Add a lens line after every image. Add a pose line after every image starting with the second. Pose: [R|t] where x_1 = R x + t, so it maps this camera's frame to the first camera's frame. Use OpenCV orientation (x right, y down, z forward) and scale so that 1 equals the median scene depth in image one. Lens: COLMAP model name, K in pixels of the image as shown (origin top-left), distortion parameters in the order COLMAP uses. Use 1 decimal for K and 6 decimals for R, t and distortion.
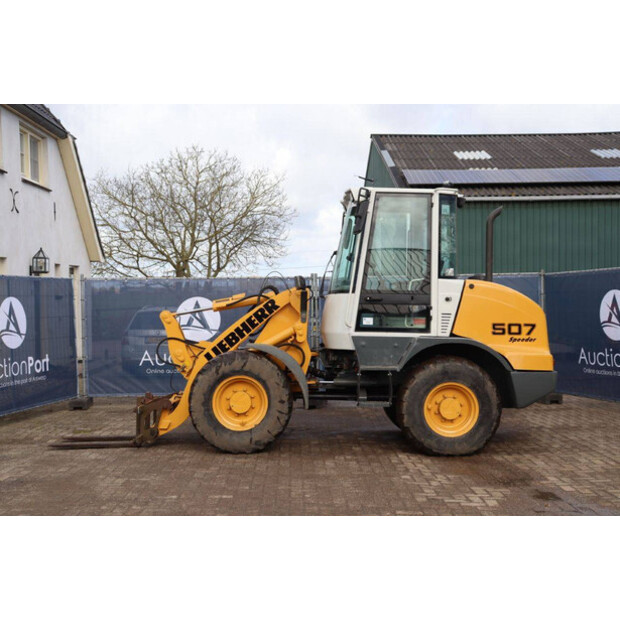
lens RADIAL K [[884.6, 0, 310.0], [0, 884.6, 310.0], [0, 0, 1]] dist [0.074718, 0.158095]
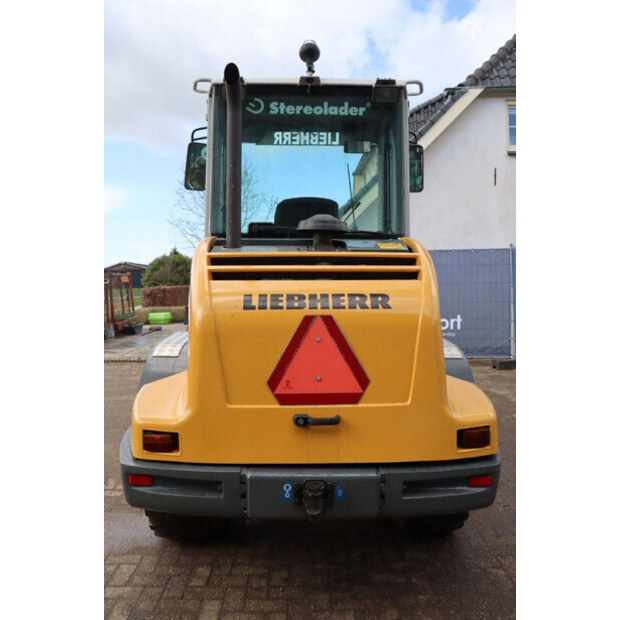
lens RADIAL K [[509.7, 0, 310.0], [0, 509.7, 310.0], [0, 0, 1]] dist [-0.192396, 0.207599]
pose [[-0.014186, 0.081341, -0.996585, 0.480124], [0.006261, 0.996673, 0.081259, -0.015149], [0.999880, -0.005087, -0.014648, 1.068448]]
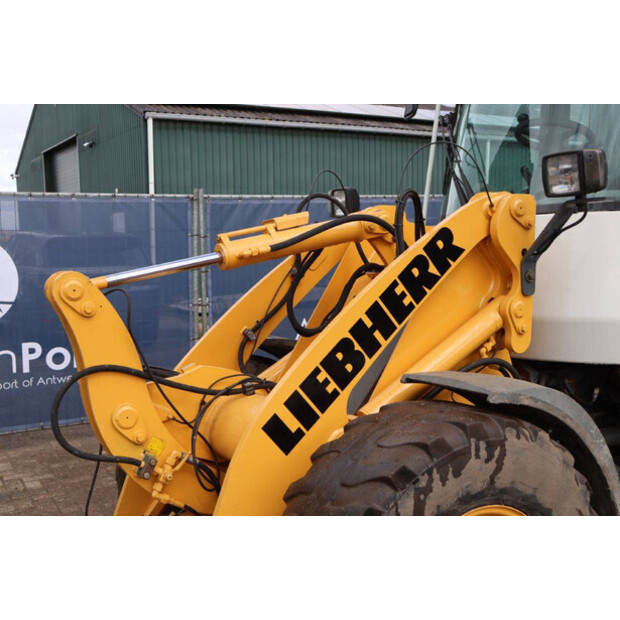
lens RADIAL K [[731.1, 0, 310.2], [0, 731.1, 318.3], [0, 0, 1]] dist [-0.056886, 0.251730]
pose [[0.872876, -0.061584, 0.484040, -0.218629], [0.017198, 0.995270, 0.095614, -0.005520], [-0.487639, -0.075134, 0.869806, 0.800634]]
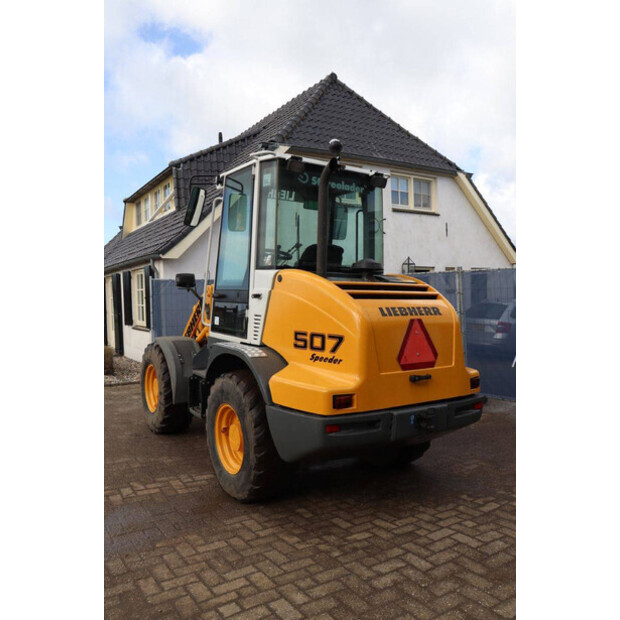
lens RADIAL K [[521.1, 0, 310.0], [0, 521.1, 310.0], [0, 0, 1]] dist [-0.181577, 0.197682]
pose [[0.517565, 0.023090, -0.855333, 0.557350], [-0.002428, 0.999671, 0.025517, -0.011816], [0.855641, -0.011130, 0.517451, 0.800205]]
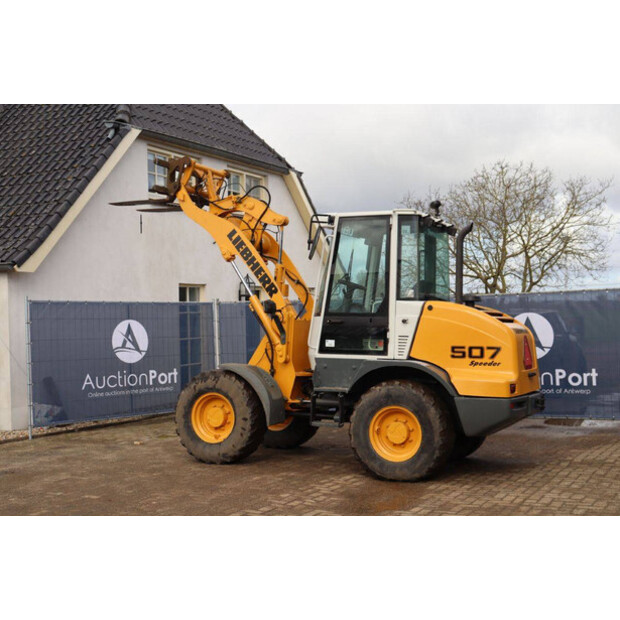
lens RADIAL K [[880.6, 0, 310.0], [0, 880.6, 310.0], [0, 0, 1]] dist [0.061489, 0.138342]
pose [[0.885622, -0.011269, -0.464270, 0.512890], [0.003934, 0.999852, -0.016763, -0.008677], [0.464390, 0.013019, 0.885535, 0.084209]]
